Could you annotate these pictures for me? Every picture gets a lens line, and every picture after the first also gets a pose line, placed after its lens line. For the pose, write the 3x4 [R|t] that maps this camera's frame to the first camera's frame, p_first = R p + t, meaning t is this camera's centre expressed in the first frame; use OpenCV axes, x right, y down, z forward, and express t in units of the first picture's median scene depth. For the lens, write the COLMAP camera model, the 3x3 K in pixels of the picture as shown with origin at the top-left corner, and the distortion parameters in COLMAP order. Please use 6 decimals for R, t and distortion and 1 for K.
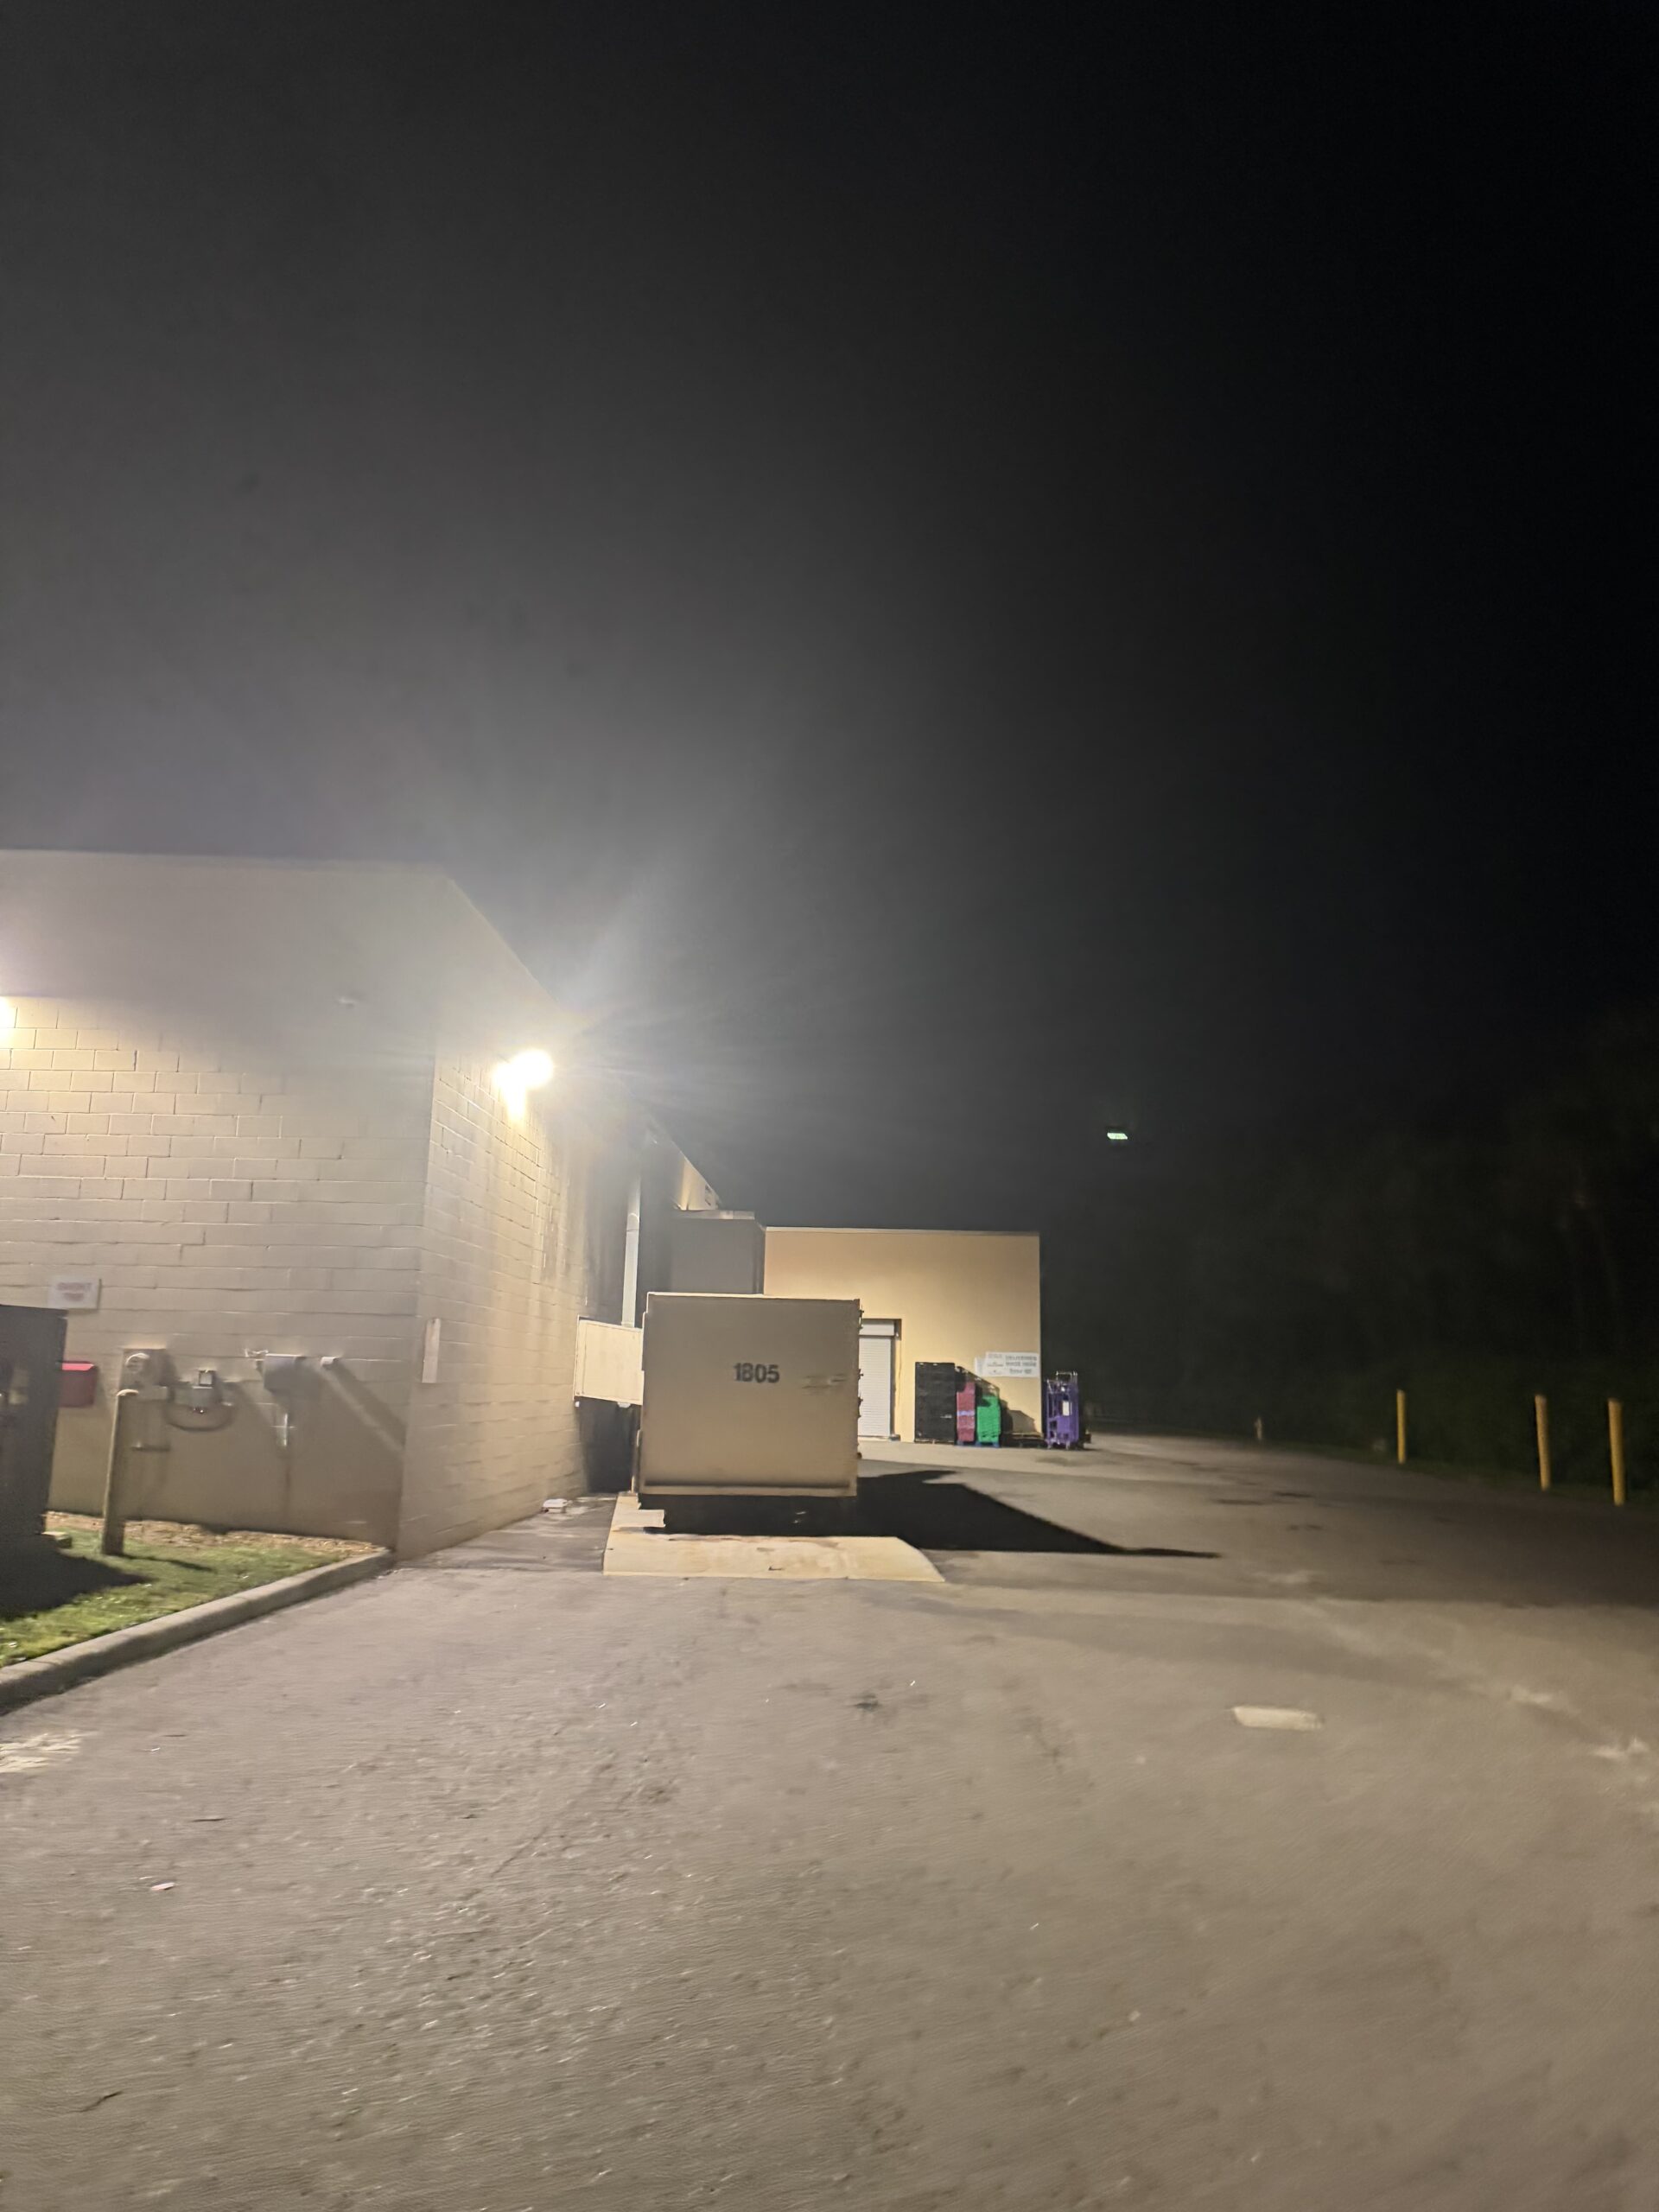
lens RADIAL K [[1555.6, 0, 829.5], [0, 1555.6, 1106.0], [0, 0, 1]] dist [0.175742, -0.367497]
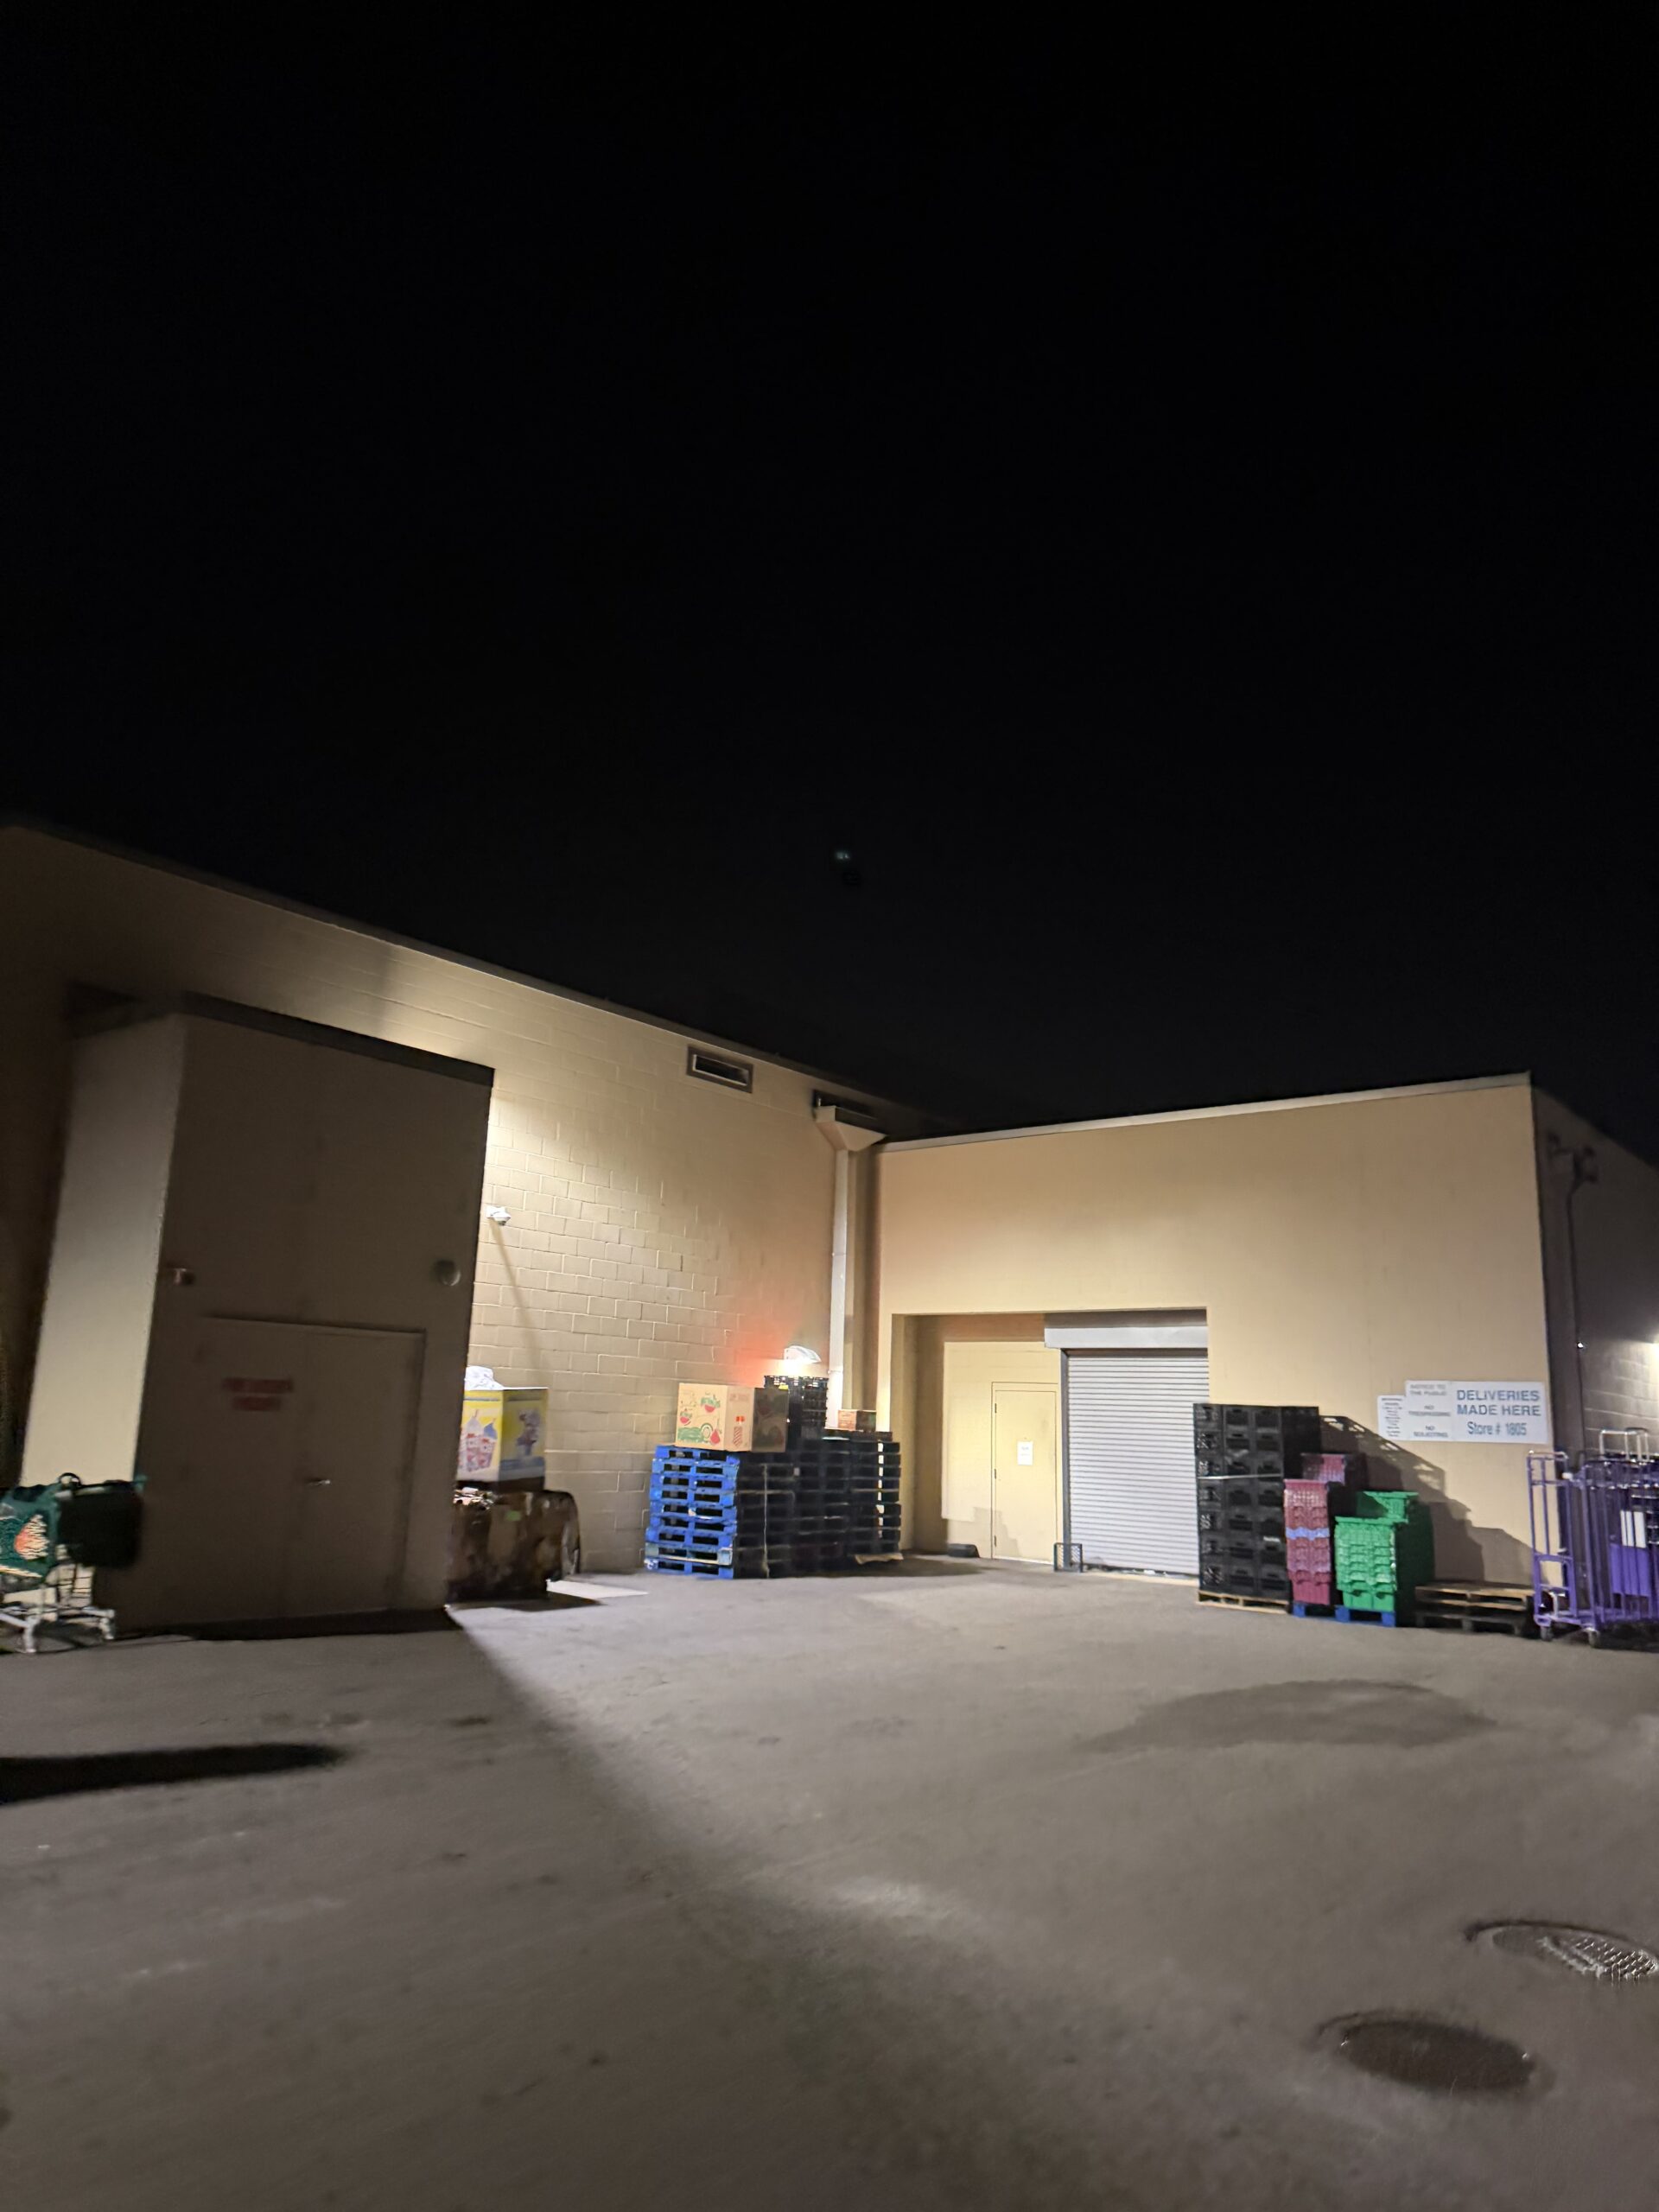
lens RADIAL K [[1555.6, 0, 829.5], [0, 1555.6, 1106.0], [0, 0, 1]] dist [0.175742, -0.367497]
pose [[0.810704, -0.113887, -0.574273, 0.485209], [0.084029, 0.993376, -0.078376, 0.233308], [0.579395, 0.015284, 0.814904, 1.273343]]
